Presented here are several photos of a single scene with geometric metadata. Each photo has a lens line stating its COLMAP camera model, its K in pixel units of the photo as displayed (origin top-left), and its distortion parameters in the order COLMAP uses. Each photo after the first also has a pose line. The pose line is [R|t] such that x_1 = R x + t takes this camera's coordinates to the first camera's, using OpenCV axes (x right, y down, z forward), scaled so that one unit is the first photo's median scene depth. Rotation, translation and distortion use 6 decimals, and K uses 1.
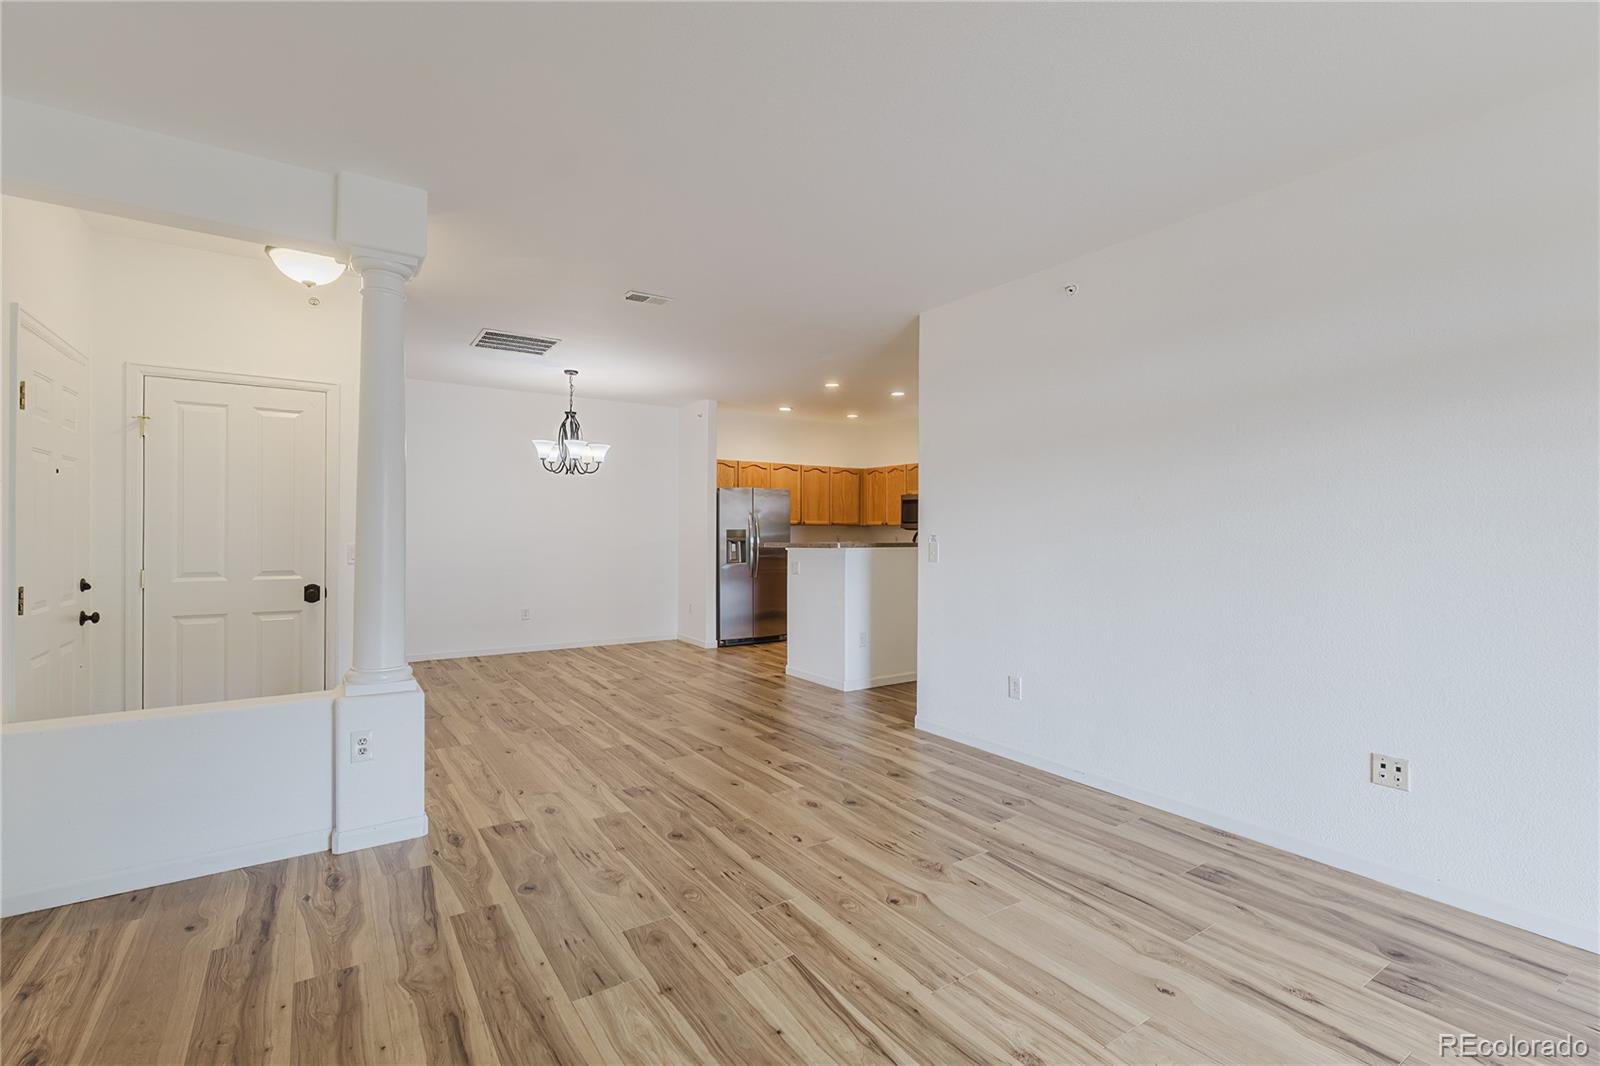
lens RADIAL K [[732.8, 0, 794.8], [0, 732.8, 532.6], [0, 0, 1]] dist [-0.002125, 0.002932]
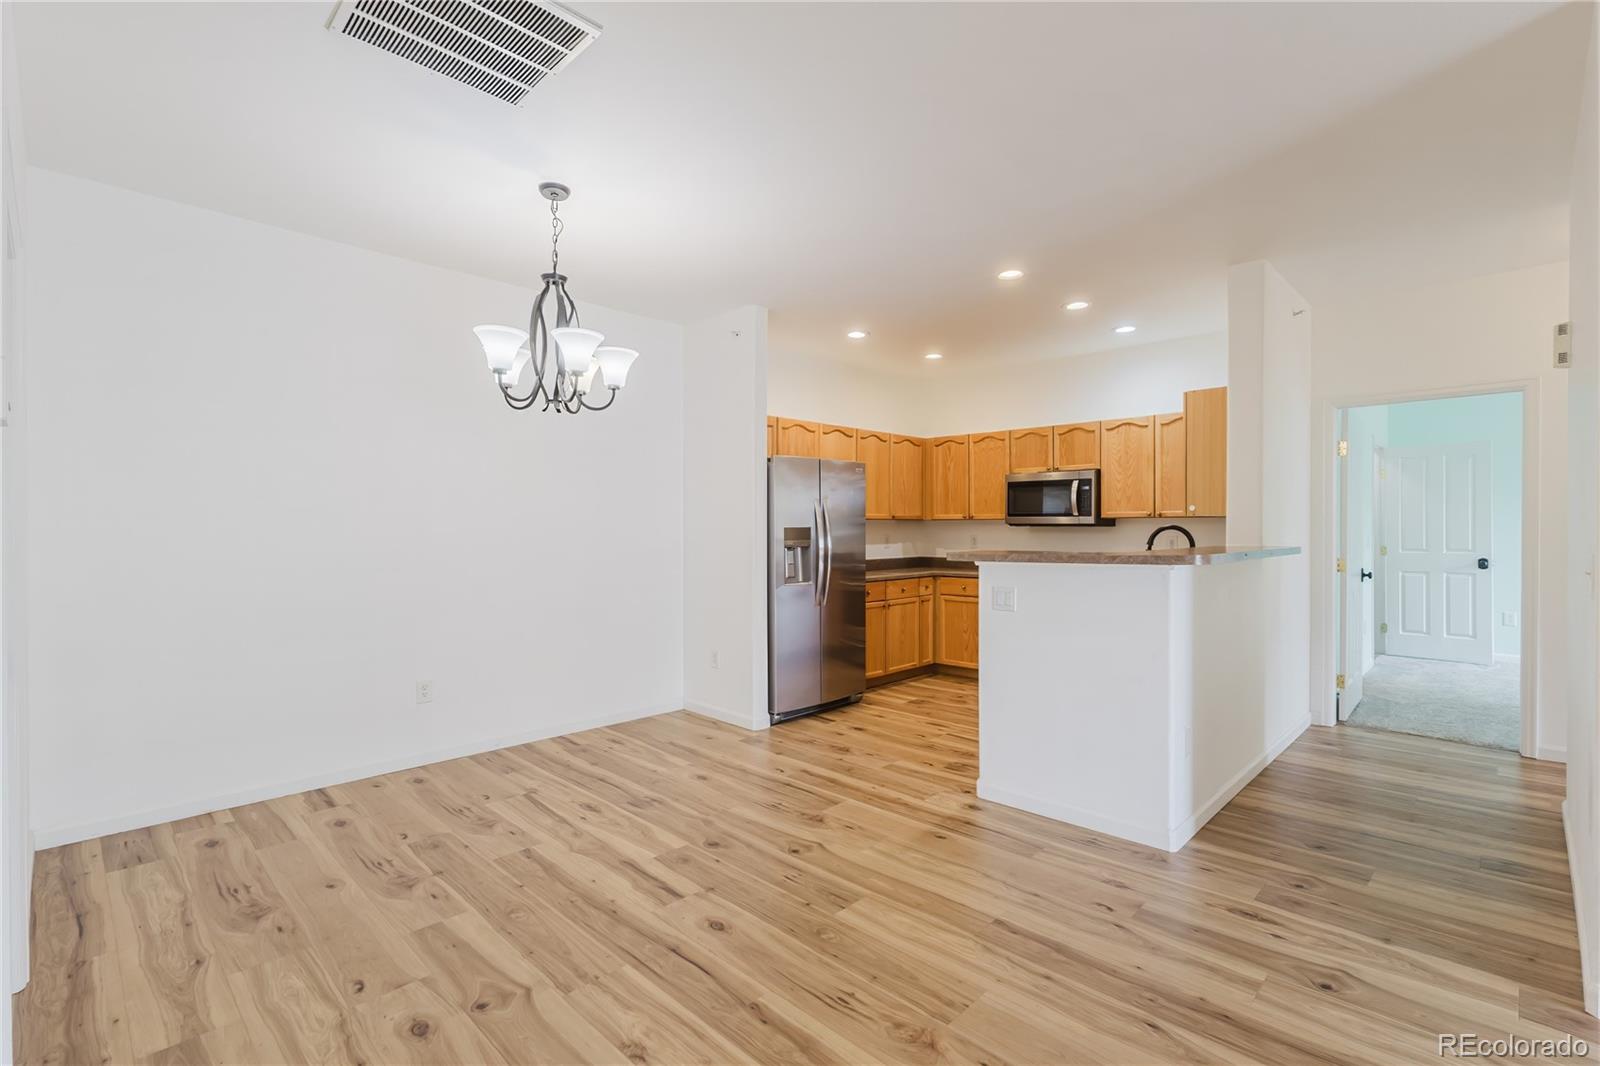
lens RADIAL K [[732.8, 0, 804.2], [0, 732.8, 532.0], [0, 0, 1]] dist [-0.002125, 0.002932]
pose [[0.977569, -0.008115, 0.210457, -0.202167], [0.007322, 0.999963, 0.004546, -0.002516], [-0.210486, -0.002903, 0.977592, 0.414087]]
